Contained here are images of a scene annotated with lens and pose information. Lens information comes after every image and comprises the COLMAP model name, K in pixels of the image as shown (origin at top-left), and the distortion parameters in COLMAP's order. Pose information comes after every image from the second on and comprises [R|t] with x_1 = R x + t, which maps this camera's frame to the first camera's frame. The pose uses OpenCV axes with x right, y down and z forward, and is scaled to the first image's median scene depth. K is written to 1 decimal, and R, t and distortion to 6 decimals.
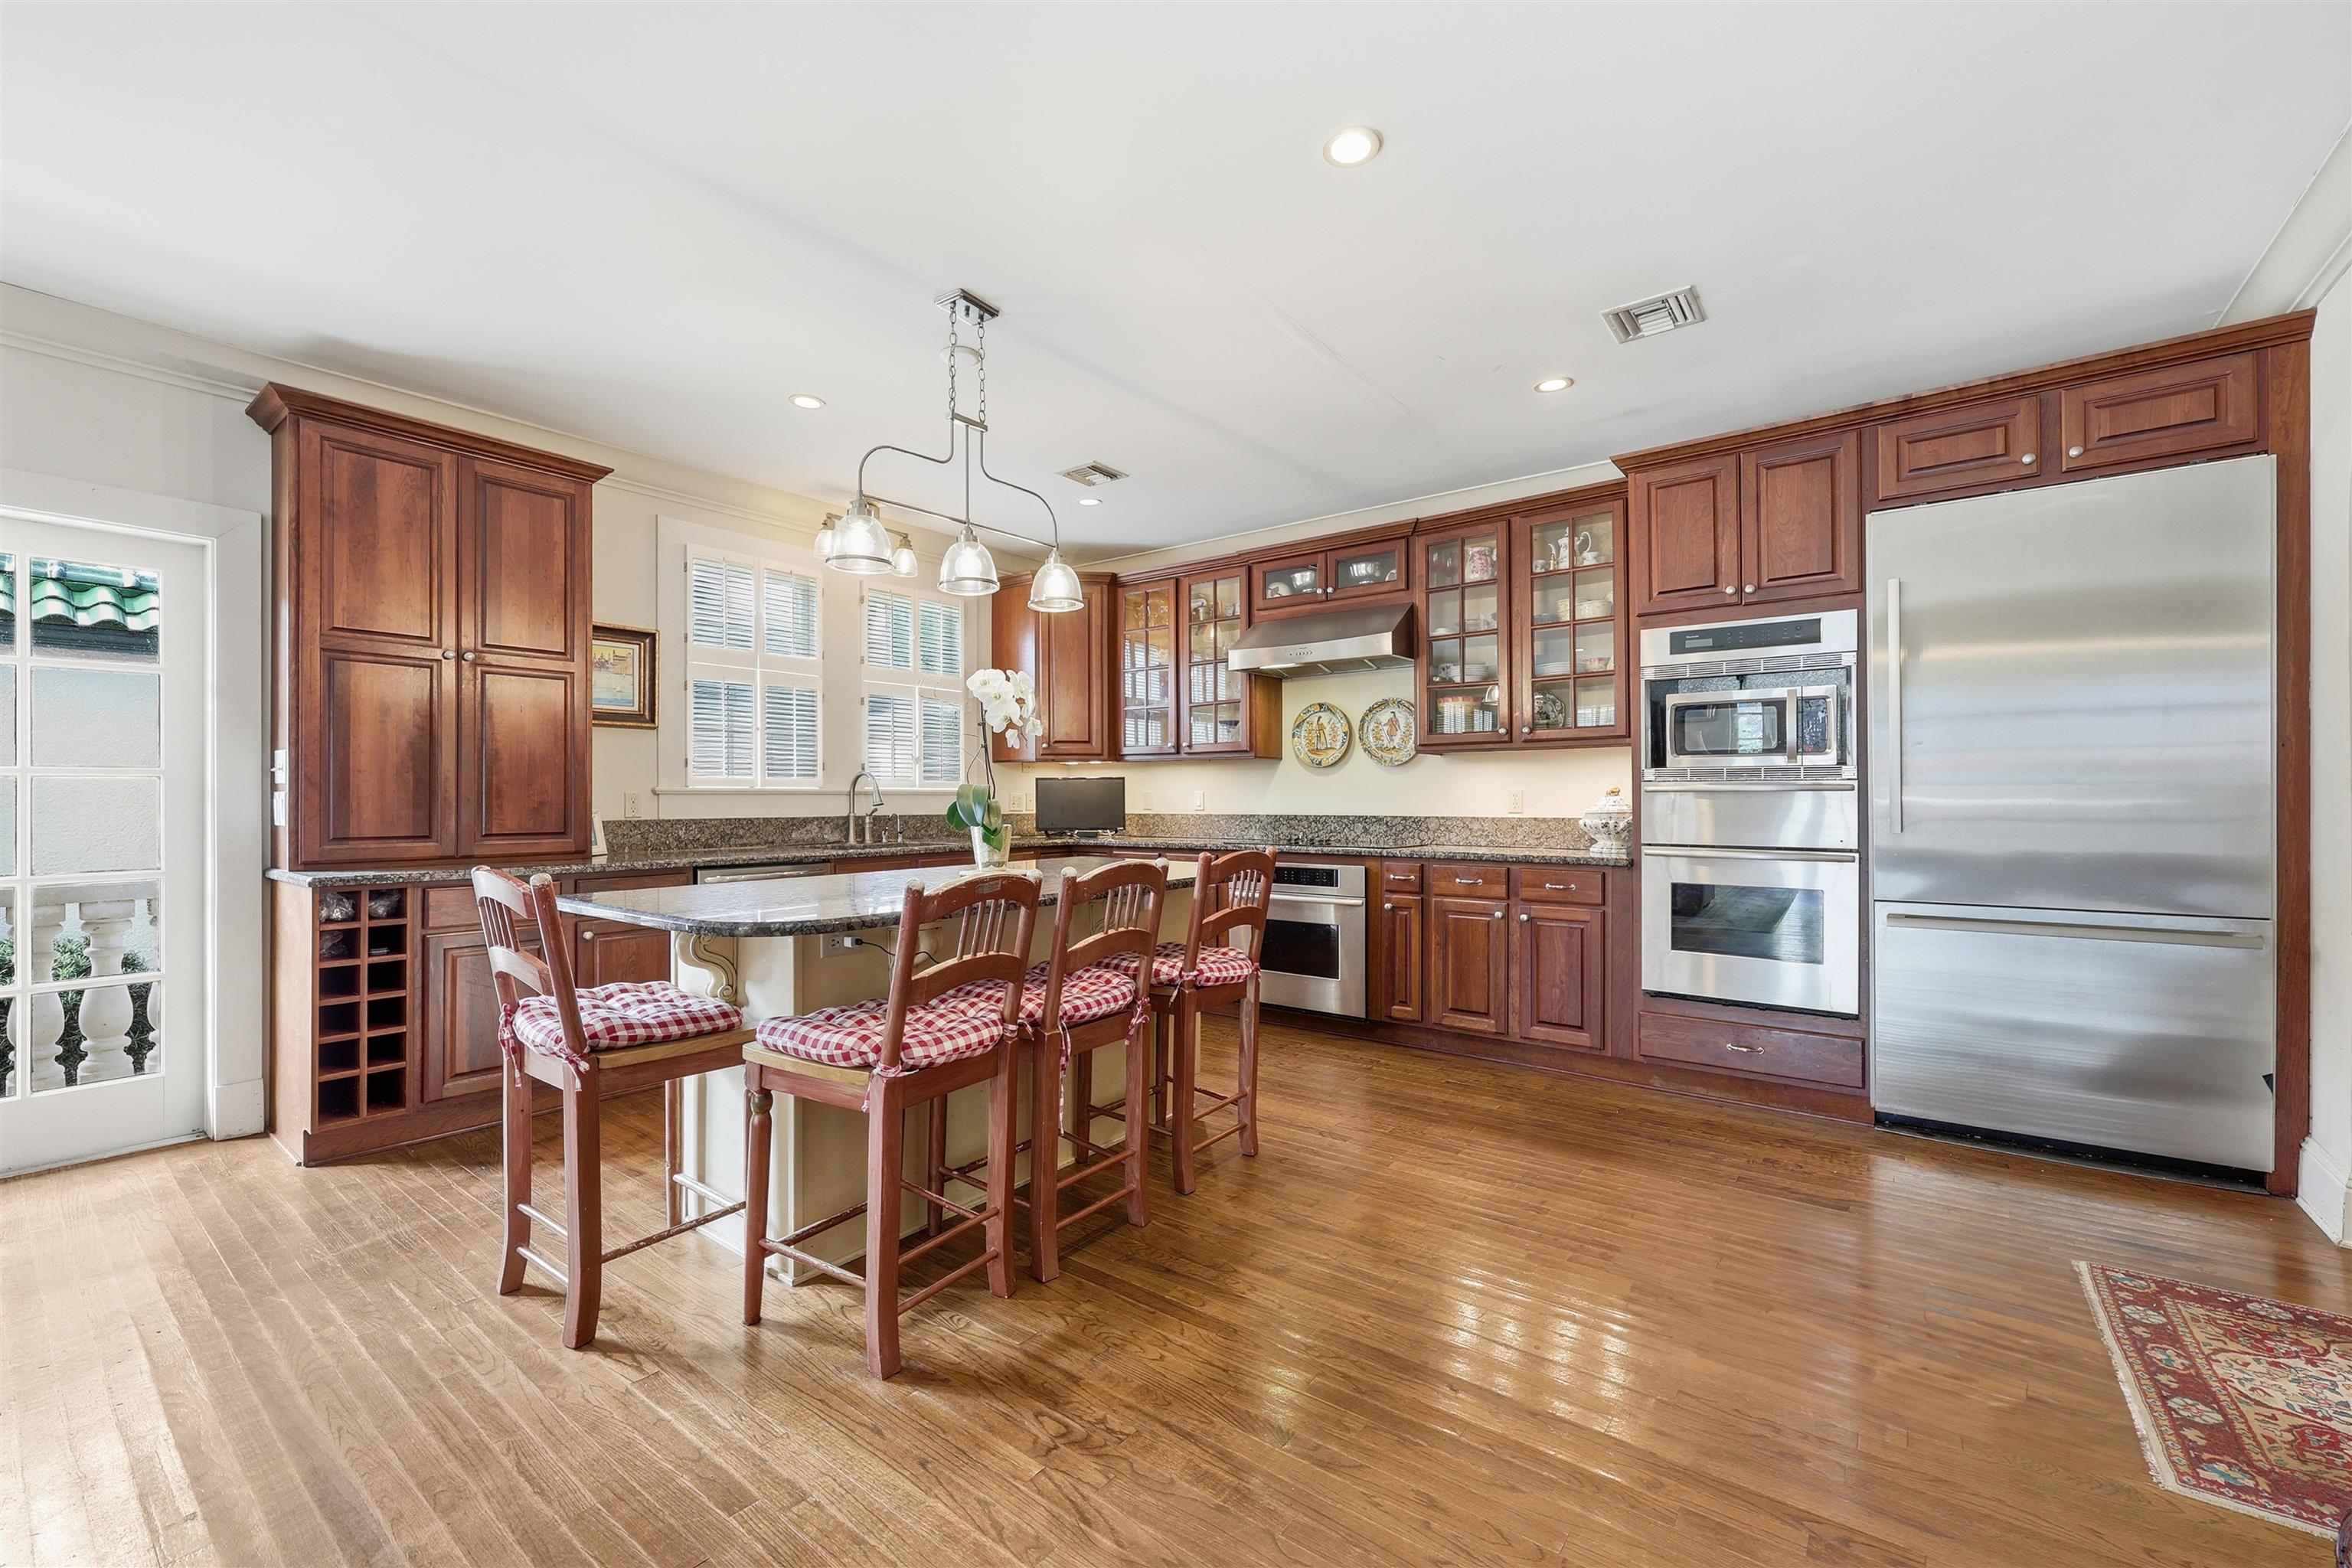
lens RADIAL K [[960.6, 0, 1172.9], [0, 960.6, 789.7], [0, 0, 1]] dist [-0.003197, 0.000318]
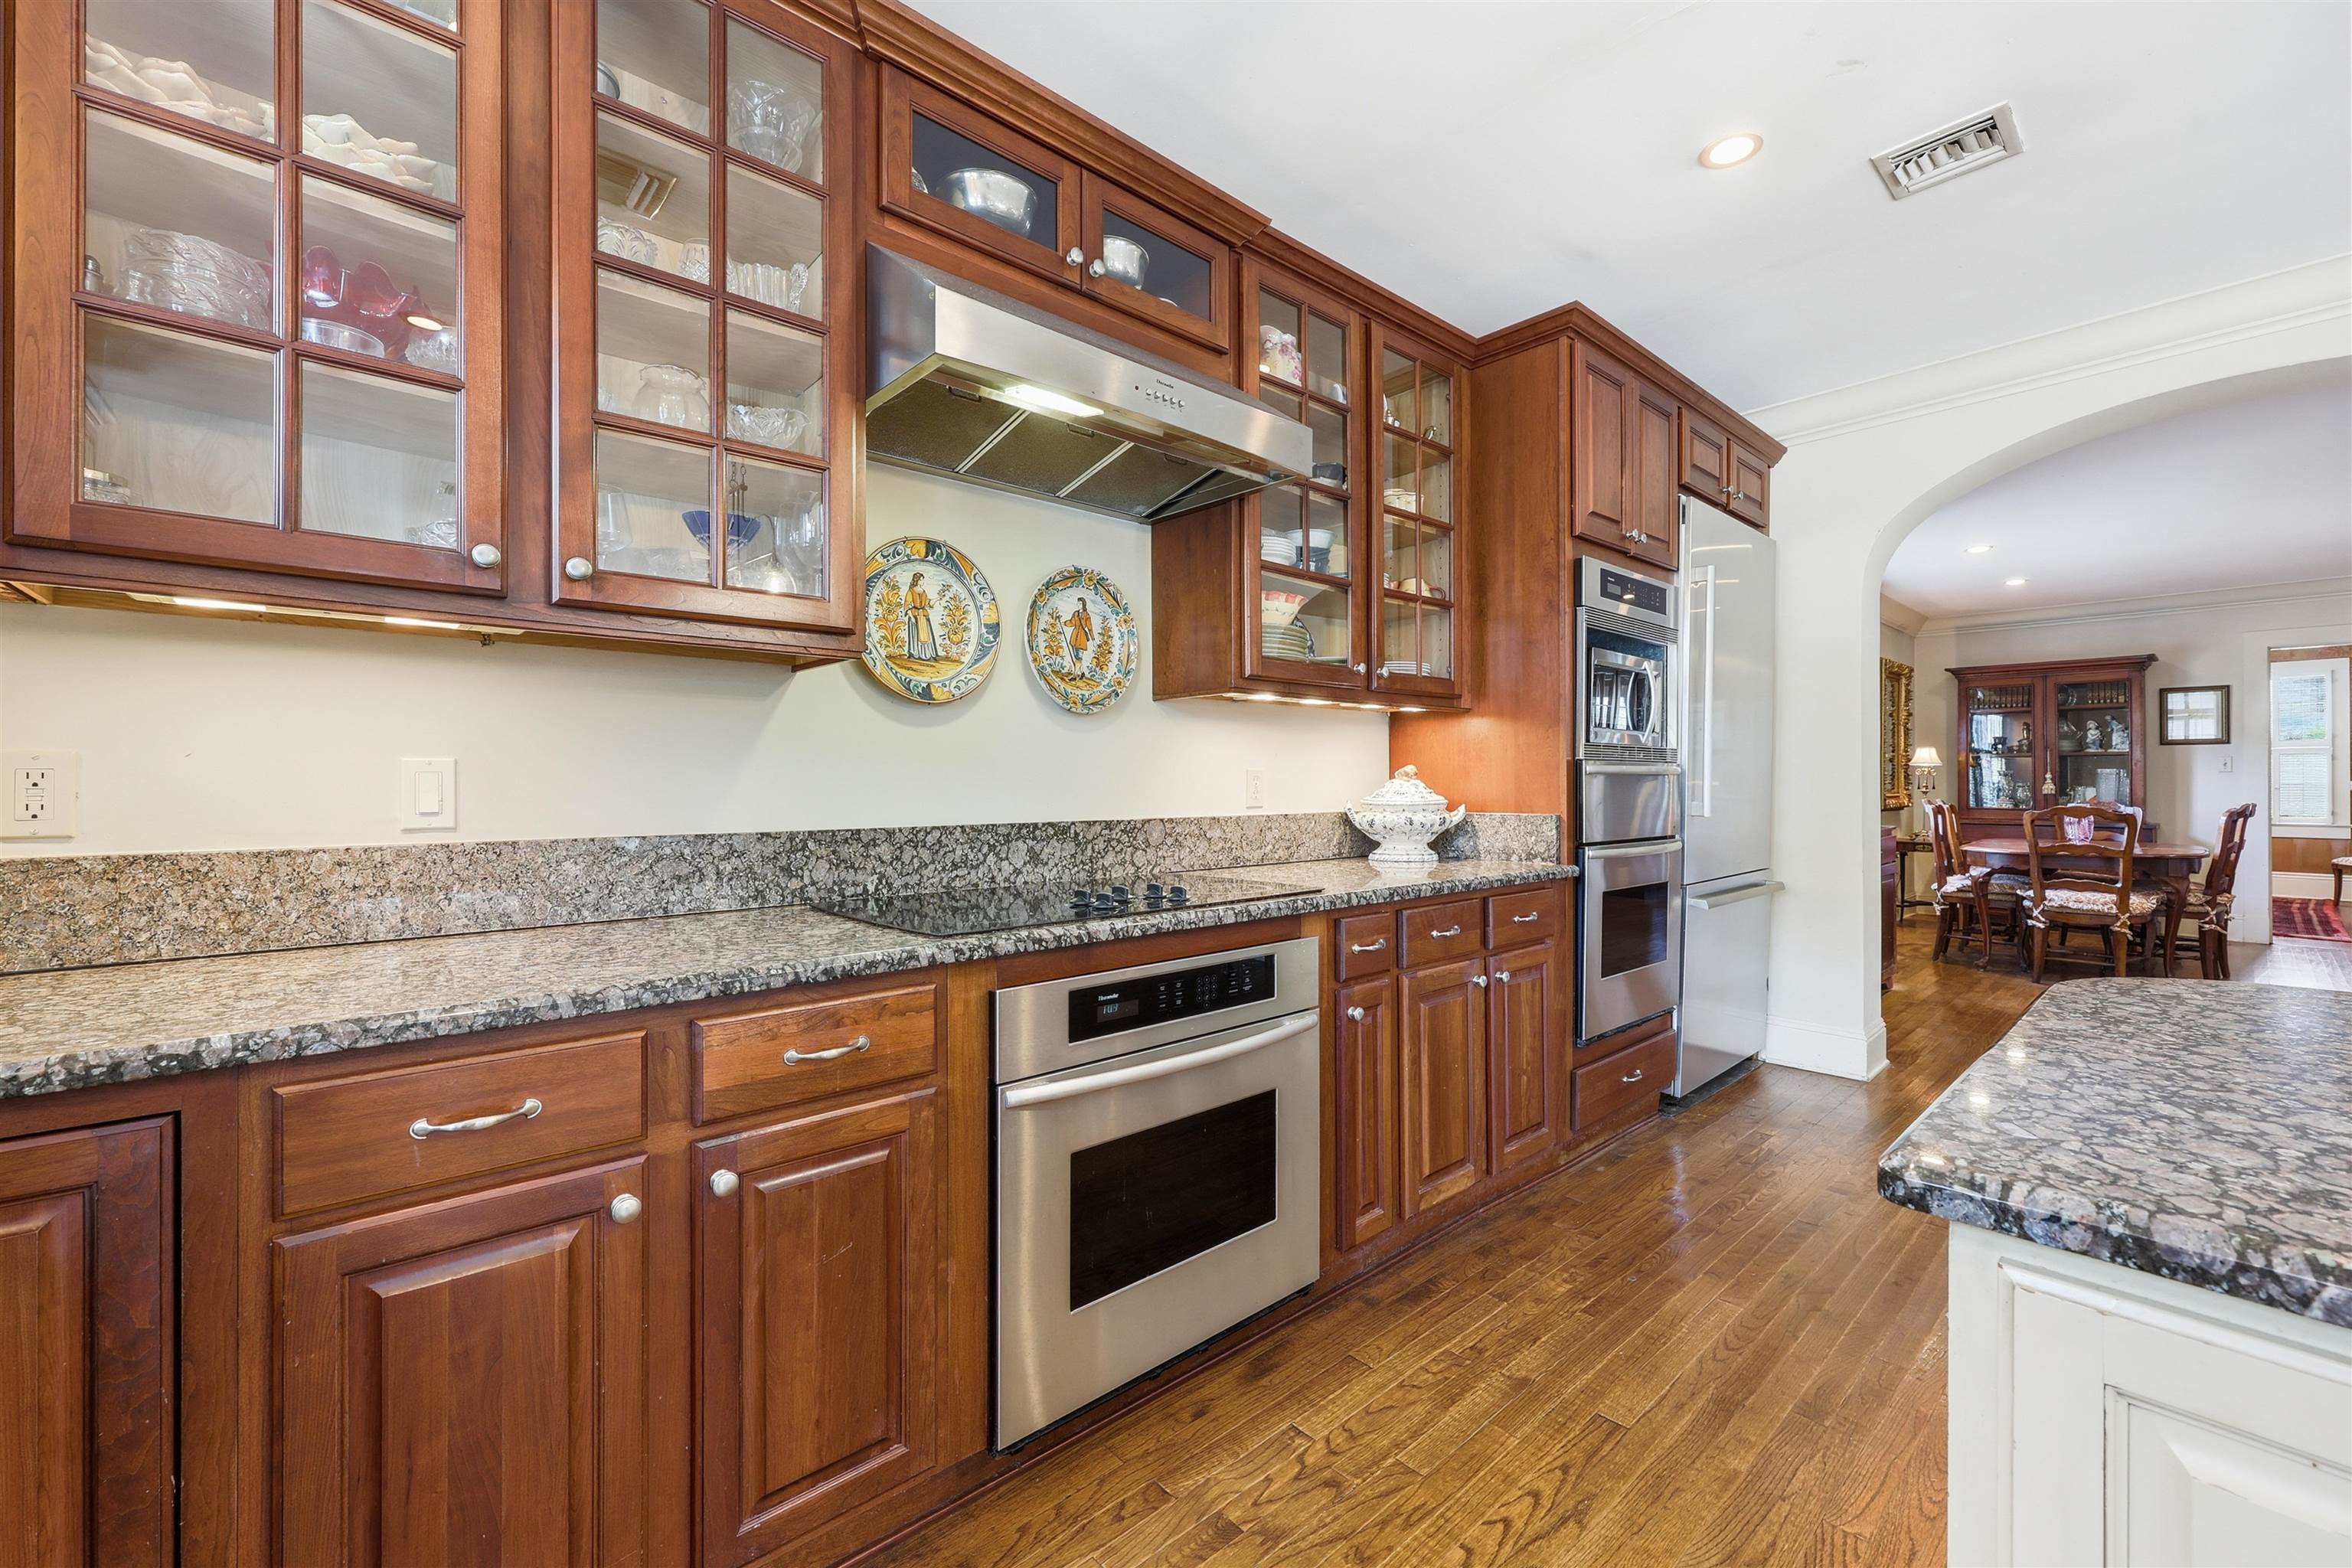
lens RADIAL K [[960.6, 0, 1169.8], [0, 960.6, 788.1], [0, 0, 1]] dist [-0.003197, 0.000318]
pose [[0.204843, -0.006387, 0.978774, -0.240253], [-0.011014, 0.999900, 0.008830, 0.007230], [-0.978733, -0.012589, 0.204752, 0.946478]]
